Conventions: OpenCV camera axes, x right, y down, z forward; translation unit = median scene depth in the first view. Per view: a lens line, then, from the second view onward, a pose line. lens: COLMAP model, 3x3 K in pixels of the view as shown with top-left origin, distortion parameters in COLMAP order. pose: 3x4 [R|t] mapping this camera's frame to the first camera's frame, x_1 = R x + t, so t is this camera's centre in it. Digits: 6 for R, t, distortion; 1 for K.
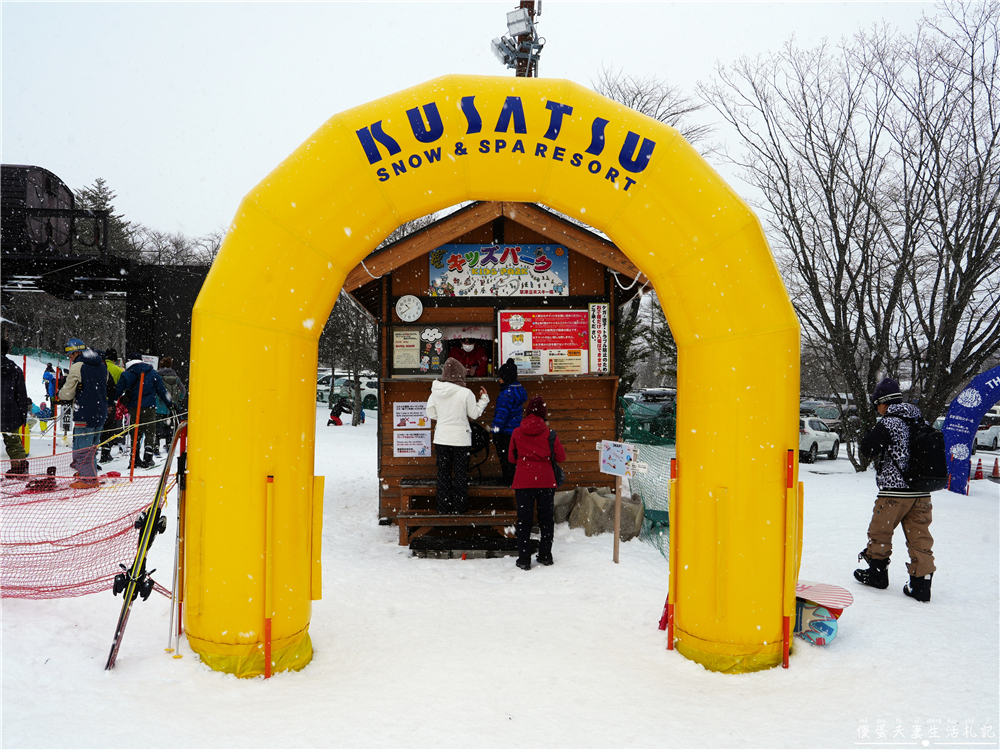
lens RADIAL K [[792.1, 0, 499.6], [0, 792.1, 376.0], [0, 0, 1]] dist [-0.053929, 0.006716]
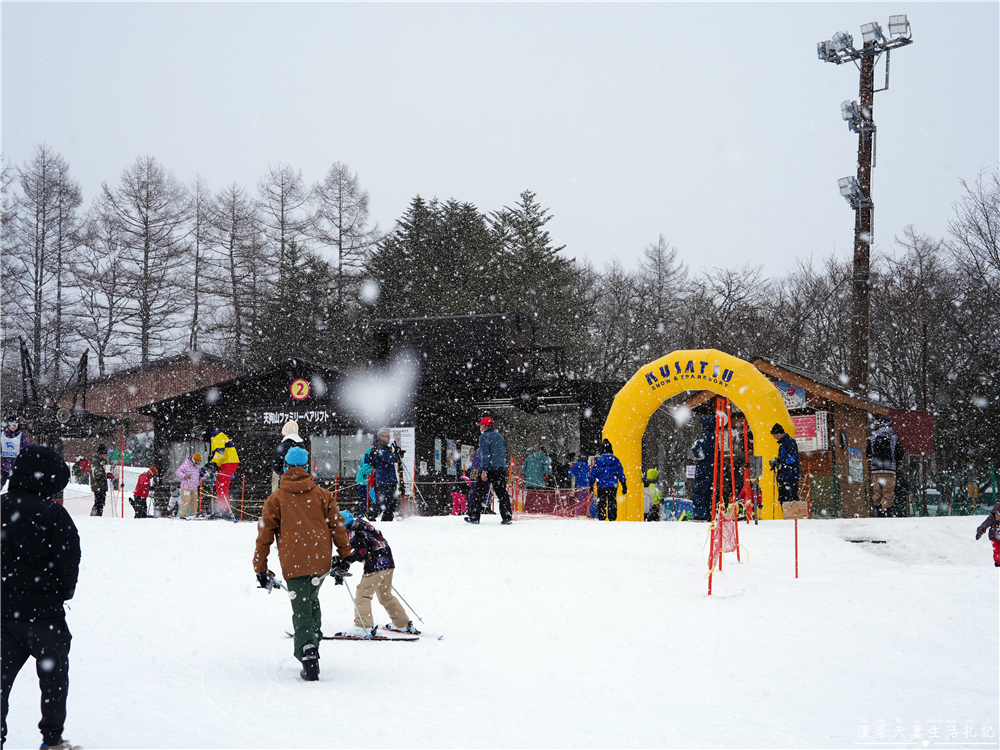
lens RADIAL K [[2041.7, 0, 499.9], [0, 2041.7, 375.9], [0, 0, 1]] dist [0.016629, 0.000000]
pose [[0.885698, -0.063759, -0.459863, 3.146311], [0.029323, 0.996230, -0.081649, 0.362280], [0.463335, 0.058832, 0.884228, -6.699879]]
